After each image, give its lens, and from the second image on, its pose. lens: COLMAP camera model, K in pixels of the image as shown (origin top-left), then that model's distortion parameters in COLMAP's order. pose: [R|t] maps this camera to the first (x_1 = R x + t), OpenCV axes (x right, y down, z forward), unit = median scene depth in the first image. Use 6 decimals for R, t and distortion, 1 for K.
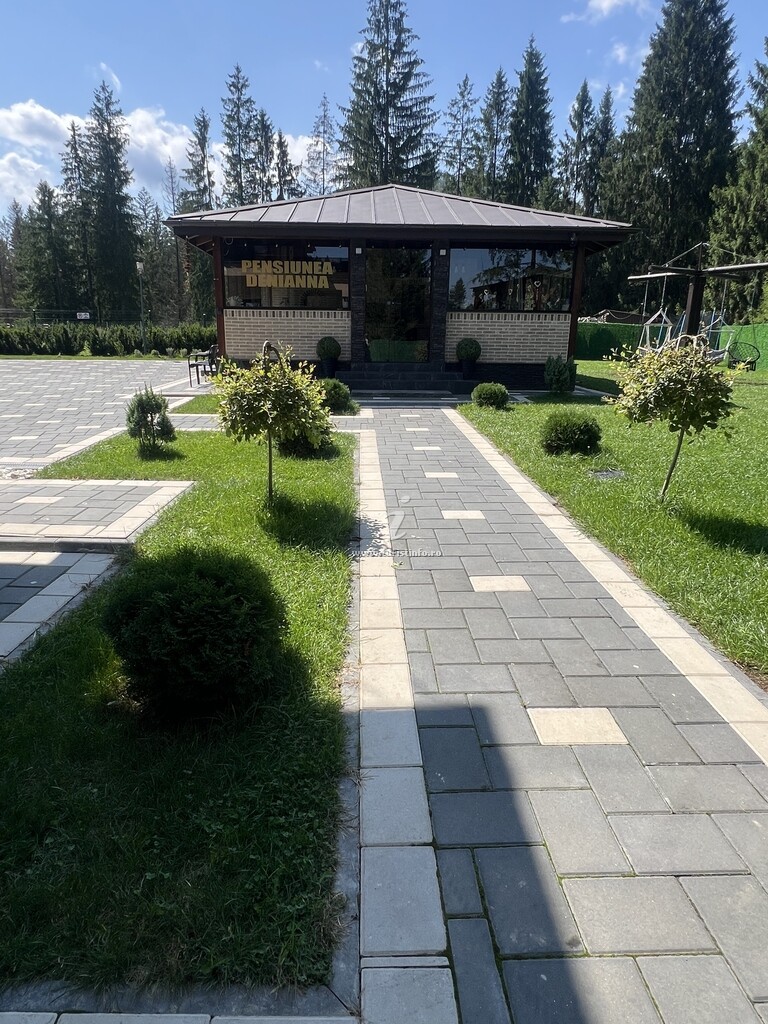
lens RADIAL K [[611.7, 0, 384.0], [0, 611.7, 512.0], [0, 0, 1]] dist [0.000374, 0.016513]
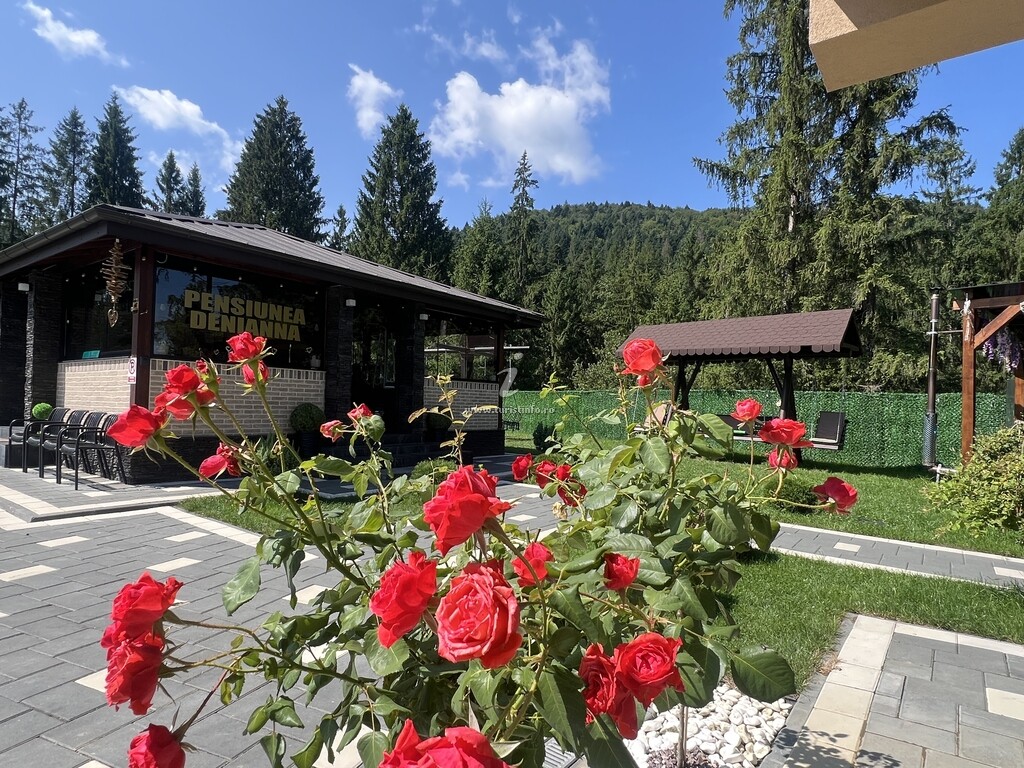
lens RADIAL K [[611.7, 0, 512.0], [0, 611.7, 384.0], [0, 0, 1]] dist [0.000374, 0.016513]
pose [[0.624283, 0.037500, 0.780298, -0.118225], [0.189556, 0.961724, -0.197875, -0.026294], [-0.757852, 0.271441, 0.593280, 0.083628]]
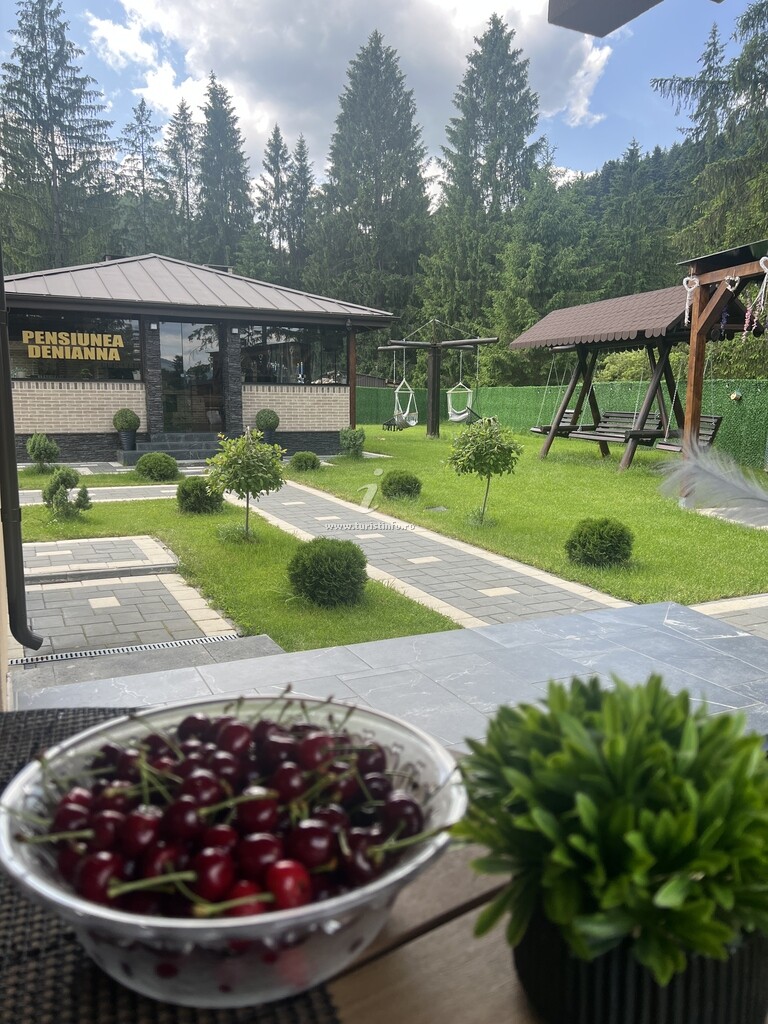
lens RADIAL K [[790.2, 0, 384.0], [0, 790.2, 512.0], [0, 0, 1]] dist [0.032149, -0.011953]
pose [[0.911115, -0.061961, 0.407468, -0.054704], [0.114245, 0.987863, -0.105240, 0.013406], [-0.396002, 0.142437, 0.907135, -0.067322]]
